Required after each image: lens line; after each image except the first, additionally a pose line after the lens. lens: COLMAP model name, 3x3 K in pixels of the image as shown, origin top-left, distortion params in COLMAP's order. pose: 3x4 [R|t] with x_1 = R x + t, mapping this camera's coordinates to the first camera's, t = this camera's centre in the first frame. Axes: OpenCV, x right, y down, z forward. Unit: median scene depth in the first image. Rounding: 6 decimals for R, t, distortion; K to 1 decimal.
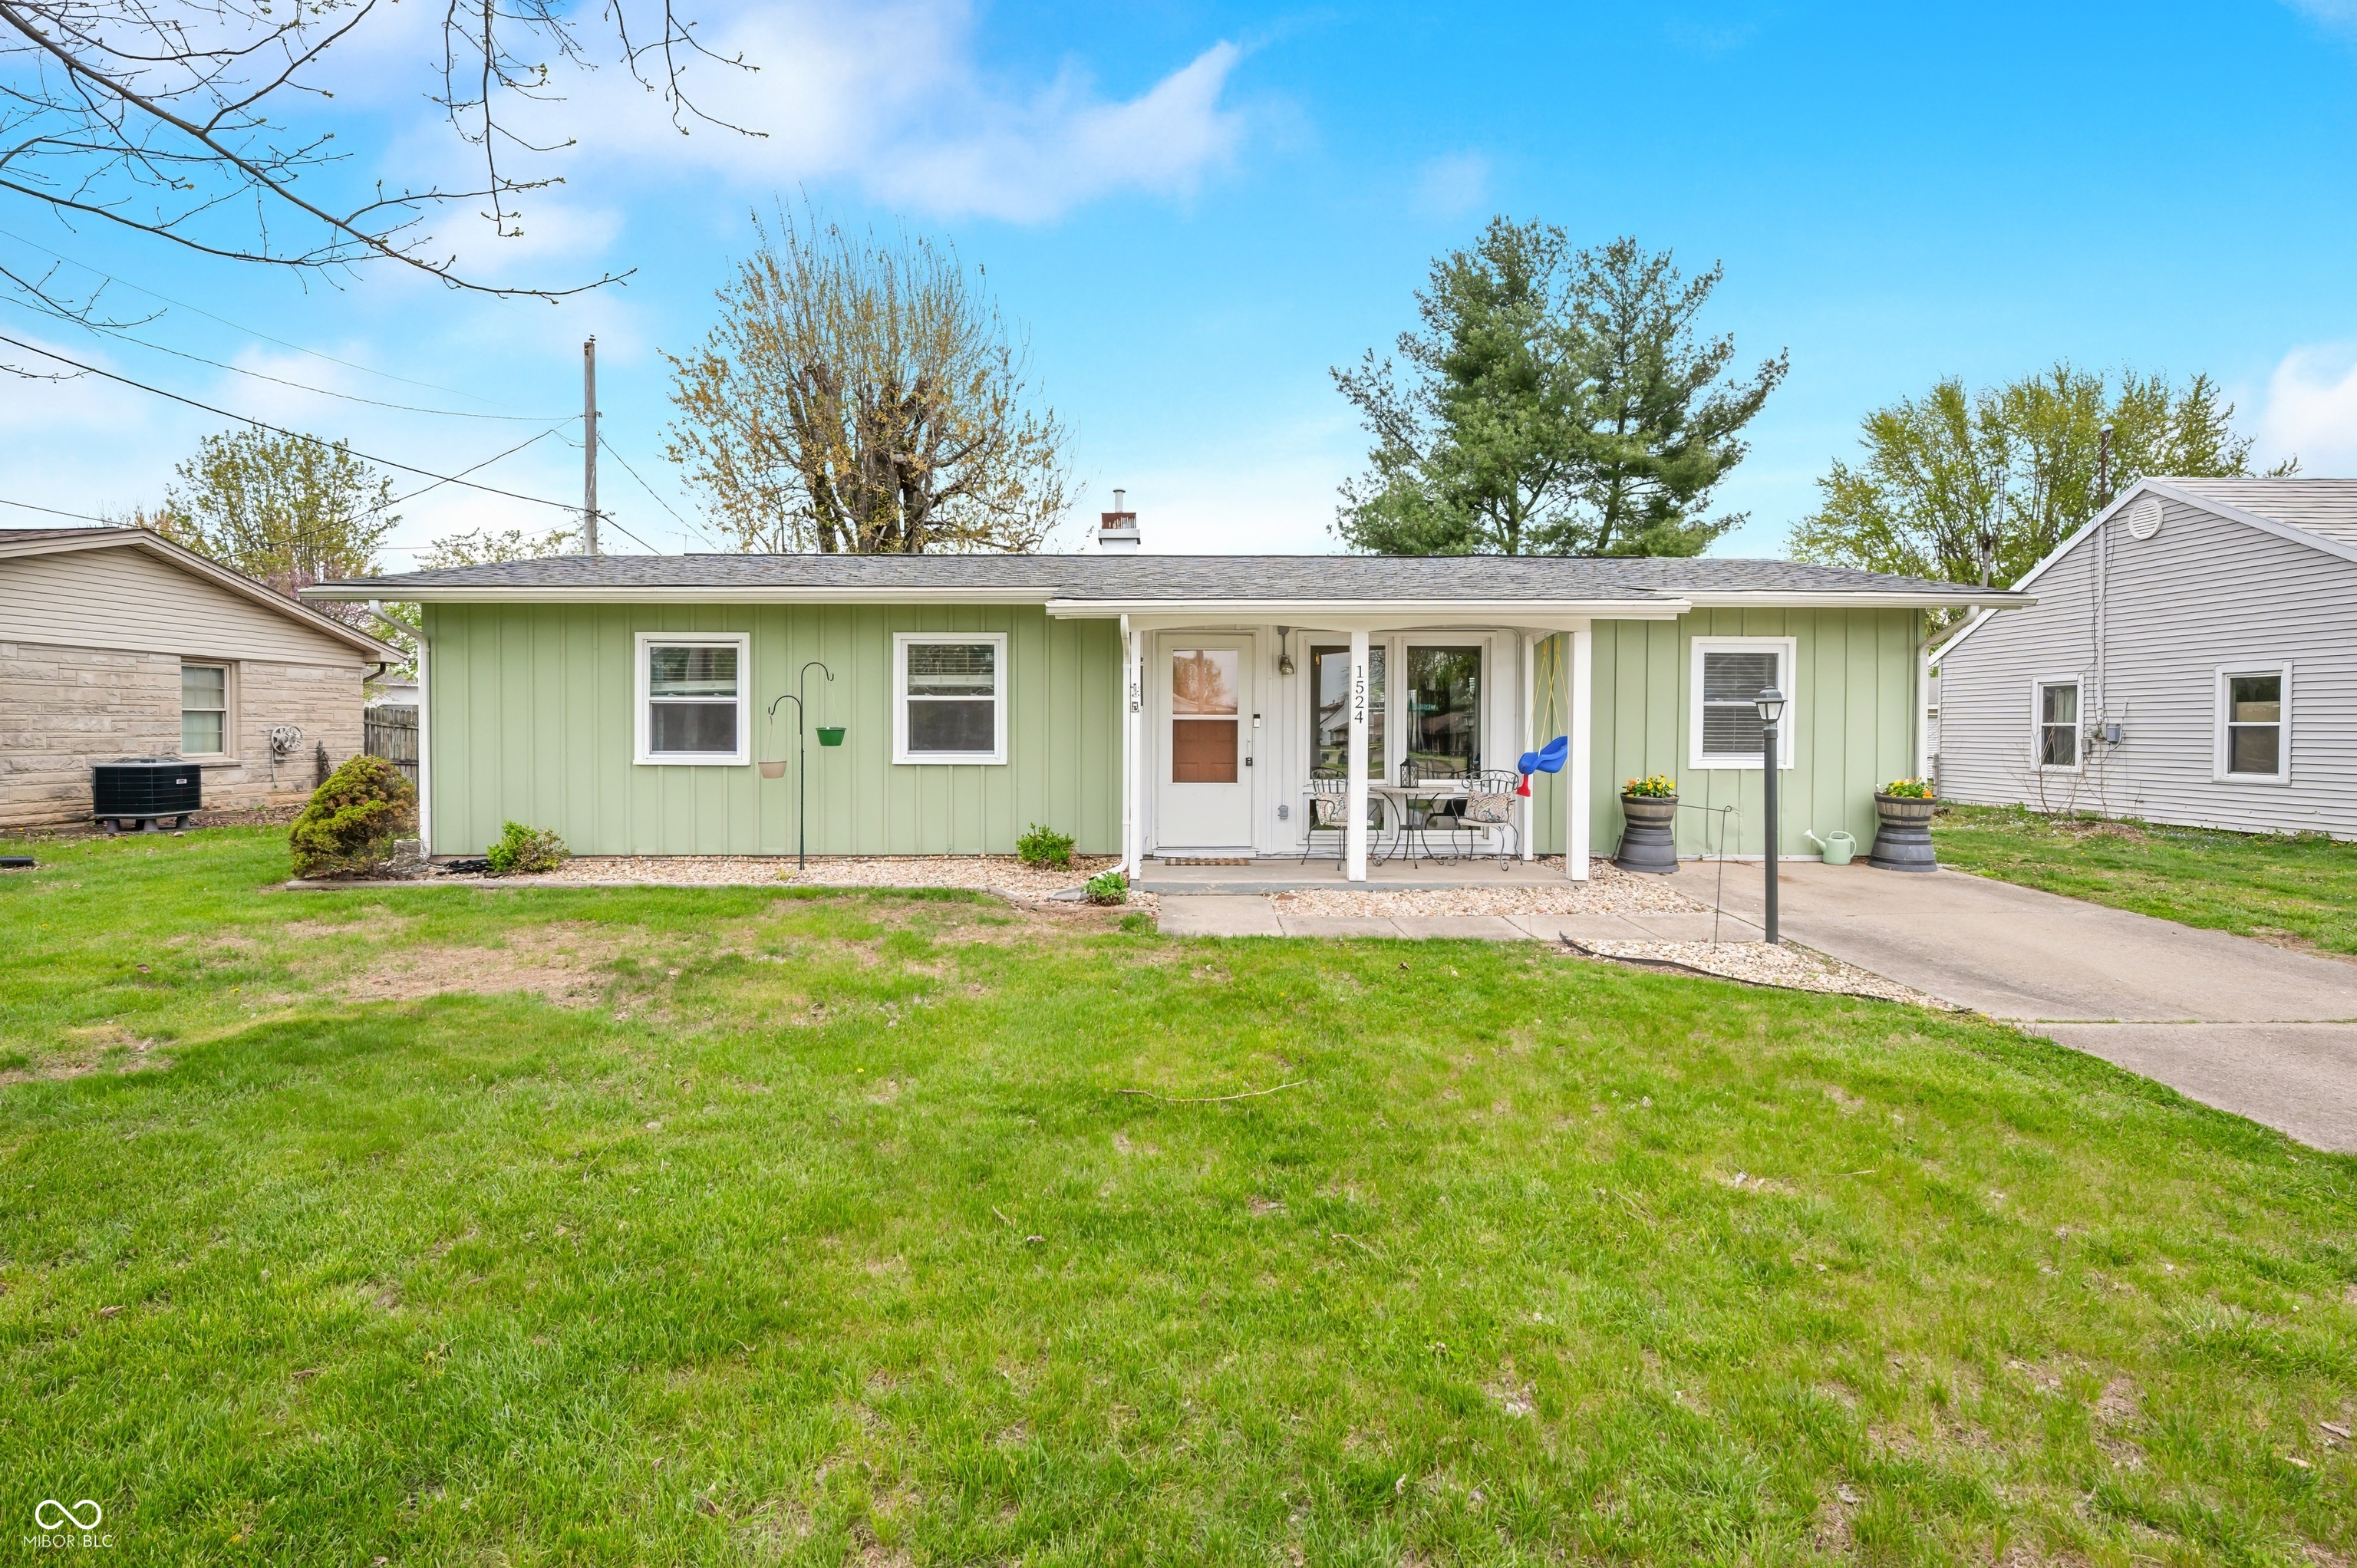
lens RADIAL K [[1116.7, 0, 1164.9], [0, 1116.7, 733.9], [0, 0, 1]] dist [-0.001009, 0.000675]
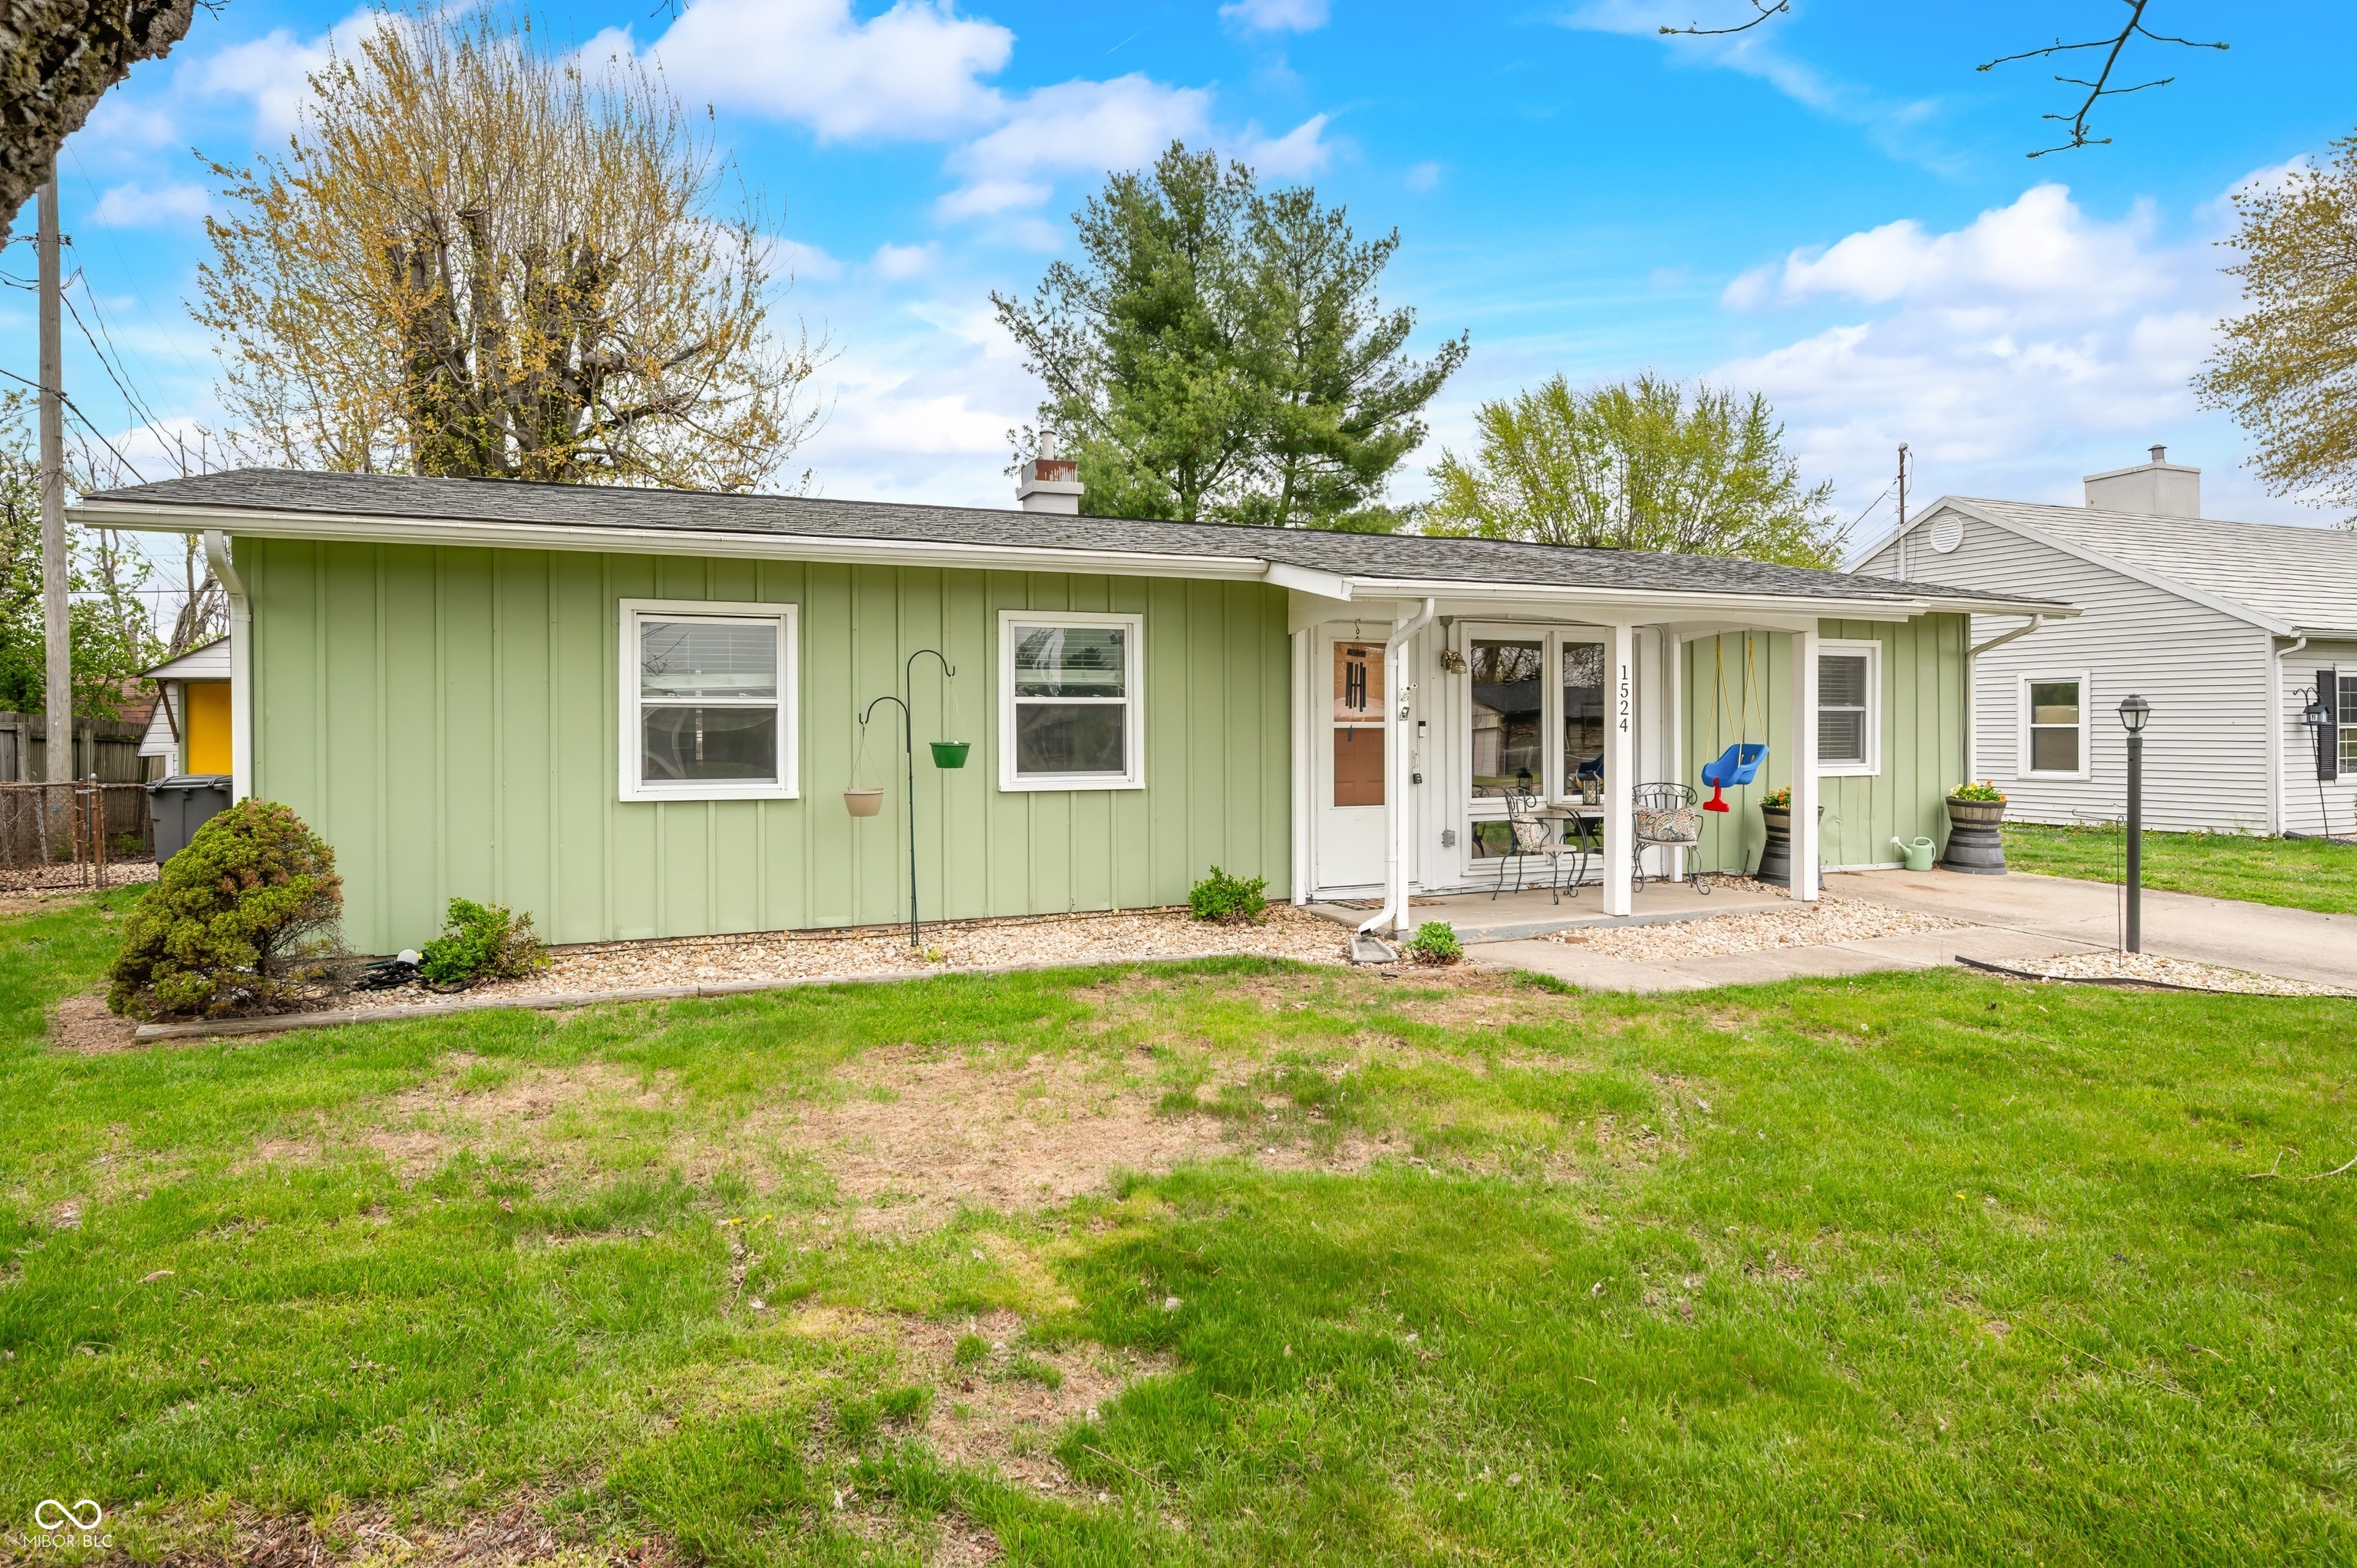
lens RADIAL K [[1347.0, 0, 1197.6], [0, 1347.0, 740.1], [0, 0, 1]] dist [-0.005452, -0.000260]
pose [[0.923842, -0.008757, 0.382673, -0.449487], [0.008371, 0.999961, 0.002673, -0.007574], [-0.382682, 0.000734, 0.923880, 0.140047]]
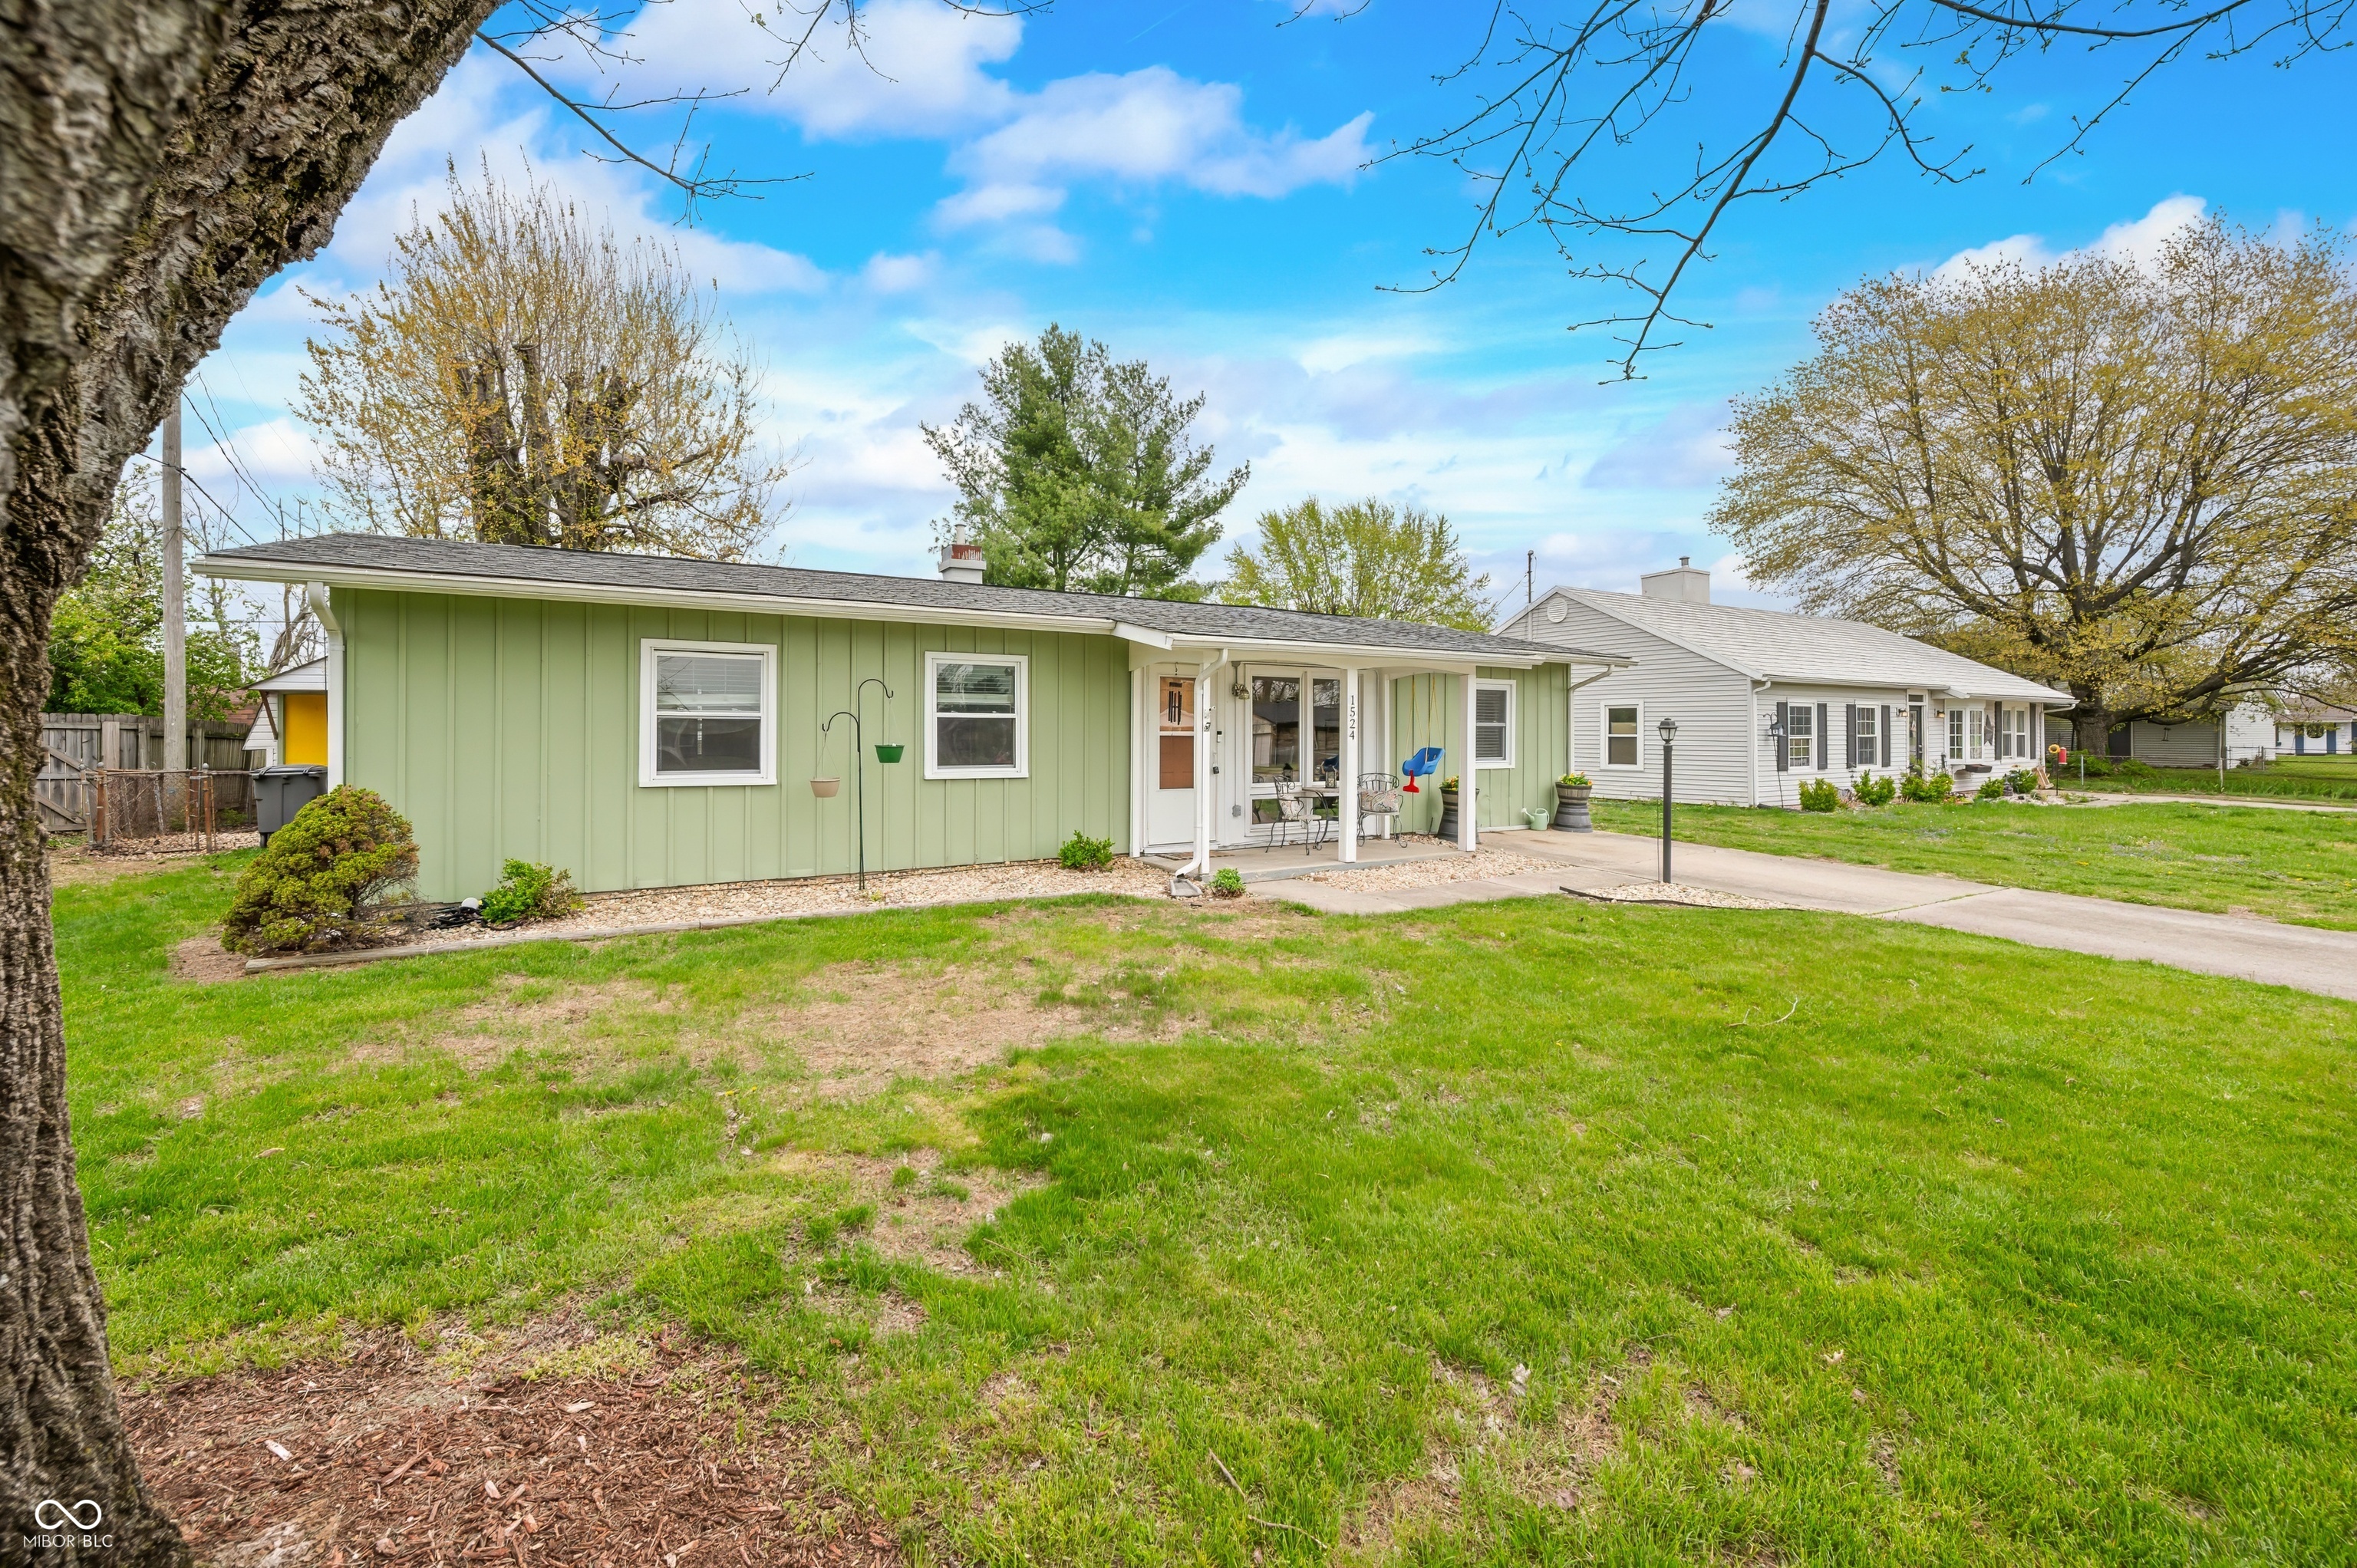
lens RADIAL K [[933.7, 0, 1183.9], [0, 933.7, 731.4], [0, 0, 1]] dist [-0.005536, -0.000692]
pose [[0.868252, 0.001128, 0.496123, -0.452566], [0.002165, 0.999979, -0.006062, -0.011124], [-0.496119, 0.006338, 0.868231, 0.133592]]
